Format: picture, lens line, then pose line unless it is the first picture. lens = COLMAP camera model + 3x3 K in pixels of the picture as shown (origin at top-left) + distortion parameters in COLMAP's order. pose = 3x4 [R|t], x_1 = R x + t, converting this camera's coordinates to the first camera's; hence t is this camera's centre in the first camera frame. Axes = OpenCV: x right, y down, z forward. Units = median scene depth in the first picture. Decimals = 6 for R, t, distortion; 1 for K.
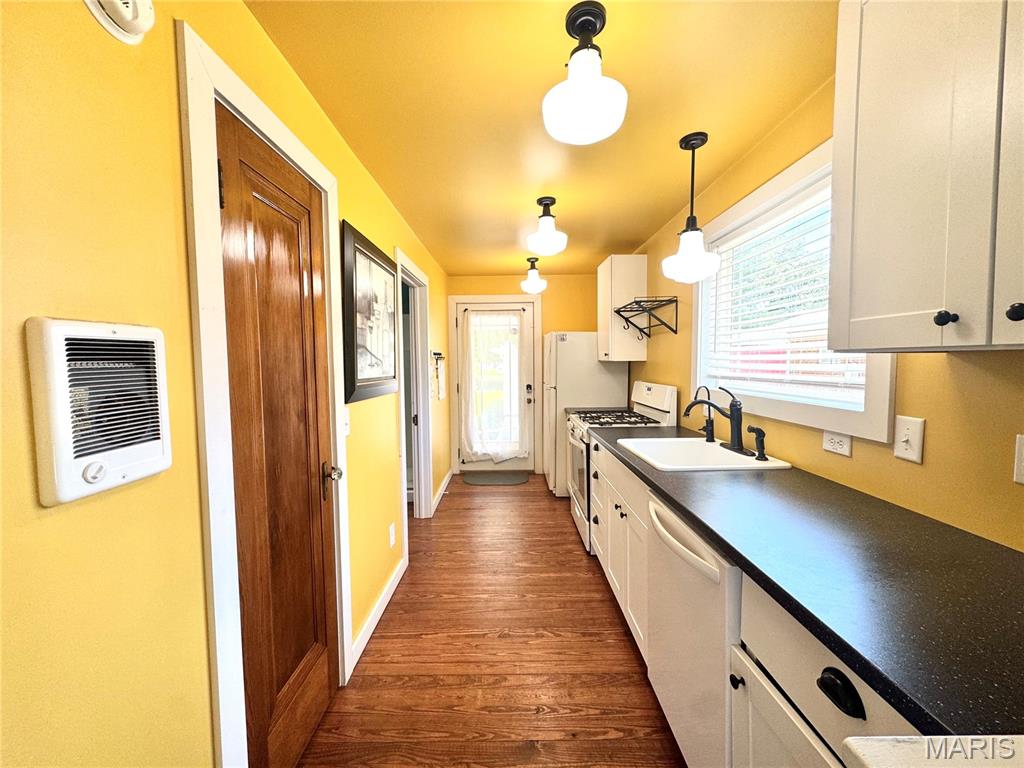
lens RADIAL K [[409.2, 0, 512.5], [0, 409.2, 382.1], [0, 0, 1]] dist [0.001332, 0.000720]
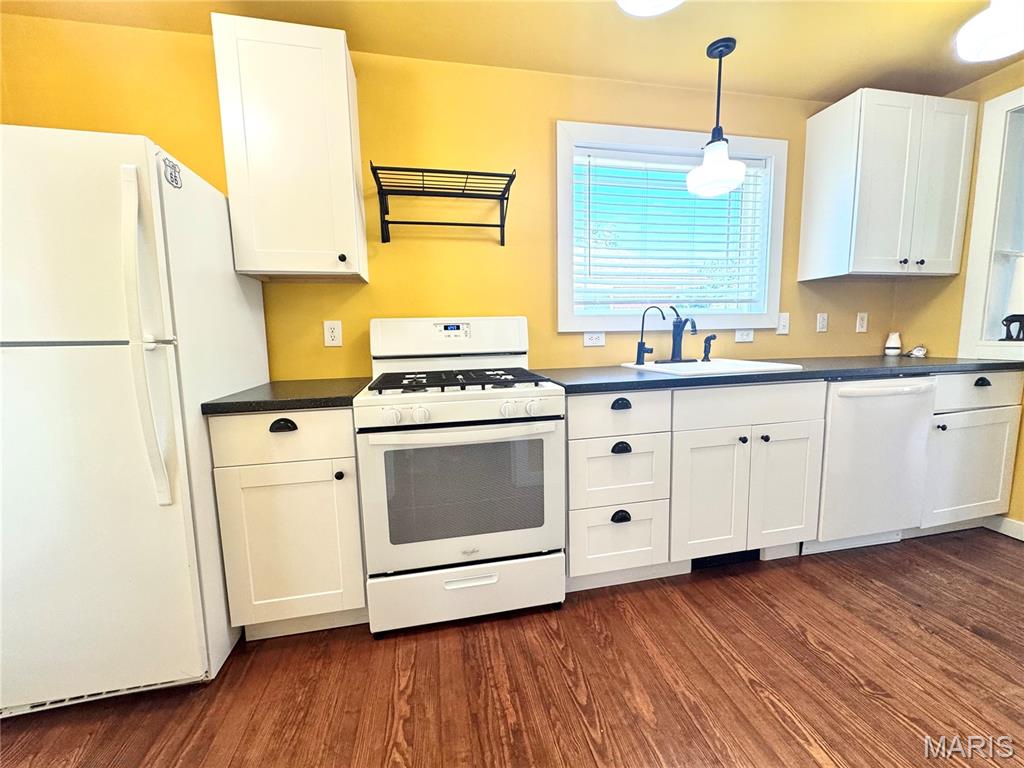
lens RADIAL K [[409.2, 0, 512.4], [0, 409.2, 381.5], [0, 0, 1]] dist [0.001332, 0.000720]
pose [[-0.194961, -0.107892, 0.974859, -0.479633], [0.077173, 0.989162, 0.124909, 0.040765], [-0.977770, 0.099585, -0.184521, 1.654159]]
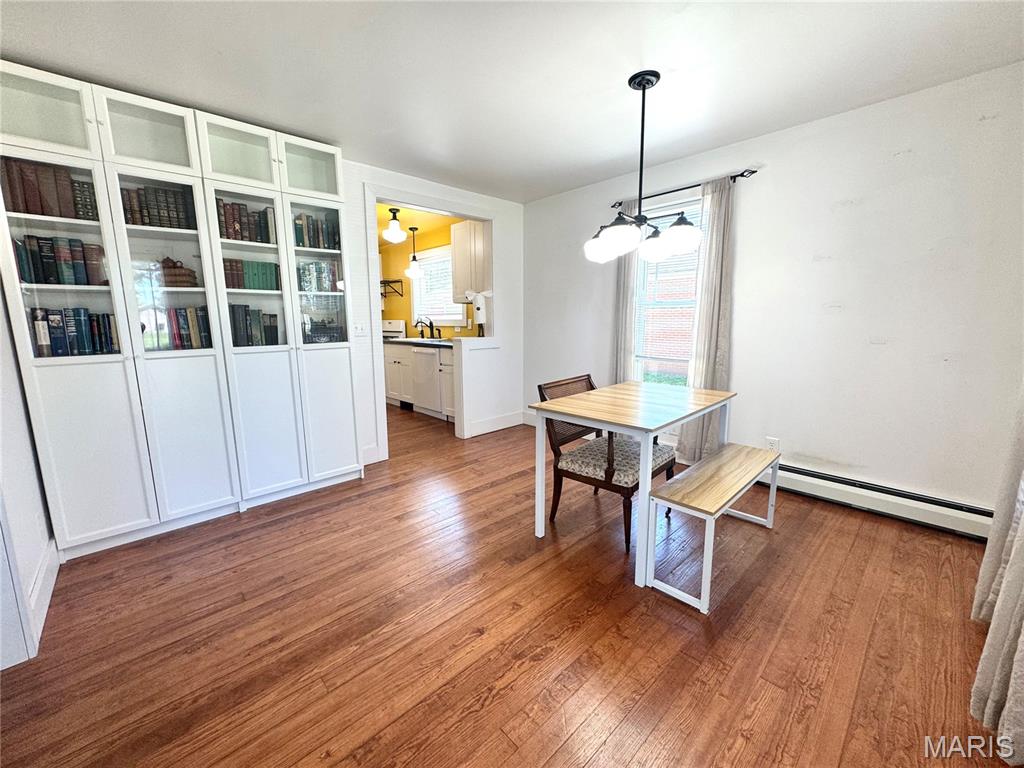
lens RADIAL K [[409.2, 0, 510.9], [0, 409.2, 386.2], [0, 0, 1]] dist [0.001332, 0.000720]
pose [[0.734413, -0.111601, 0.669465, -1.028952], [0.039674, 0.991761, 0.121805, 0.169221], [-0.677543, -0.062895, 0.732789, -1.532802]]
